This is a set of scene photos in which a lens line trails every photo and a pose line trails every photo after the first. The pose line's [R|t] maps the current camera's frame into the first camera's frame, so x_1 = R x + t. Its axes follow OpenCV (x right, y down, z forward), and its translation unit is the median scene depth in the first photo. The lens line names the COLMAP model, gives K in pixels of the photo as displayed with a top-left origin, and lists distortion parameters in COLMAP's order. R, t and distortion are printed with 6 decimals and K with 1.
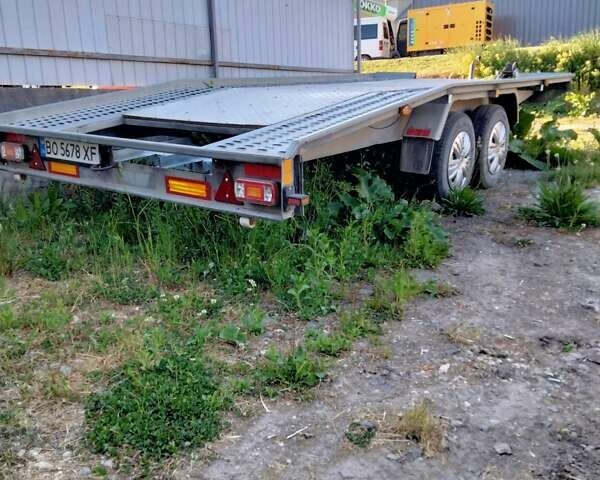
lens RADIAL K [[584.0, 0, 300.4], [0, 584.0, 238.9], [0, 0, 1]] dist [0.016260, 0.000000]
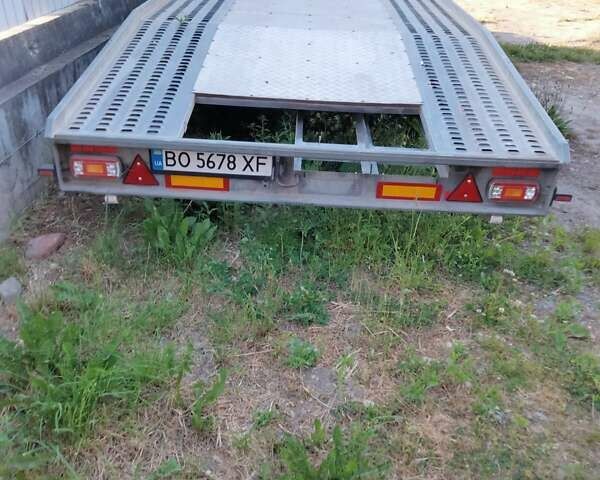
lens RADIAL K [[584.0, 0, 299.7], [0, 584.0, 241.2], [0, 0, 1]] dist [0.016260, 0.000000]
pose [[0.839203, -0.249654, 0.483126, -0.737779], [0.120369, 0.951635, 0.282669, -0.269042], [-0.530329, -0.179064, 0.828666, 0.243005]]
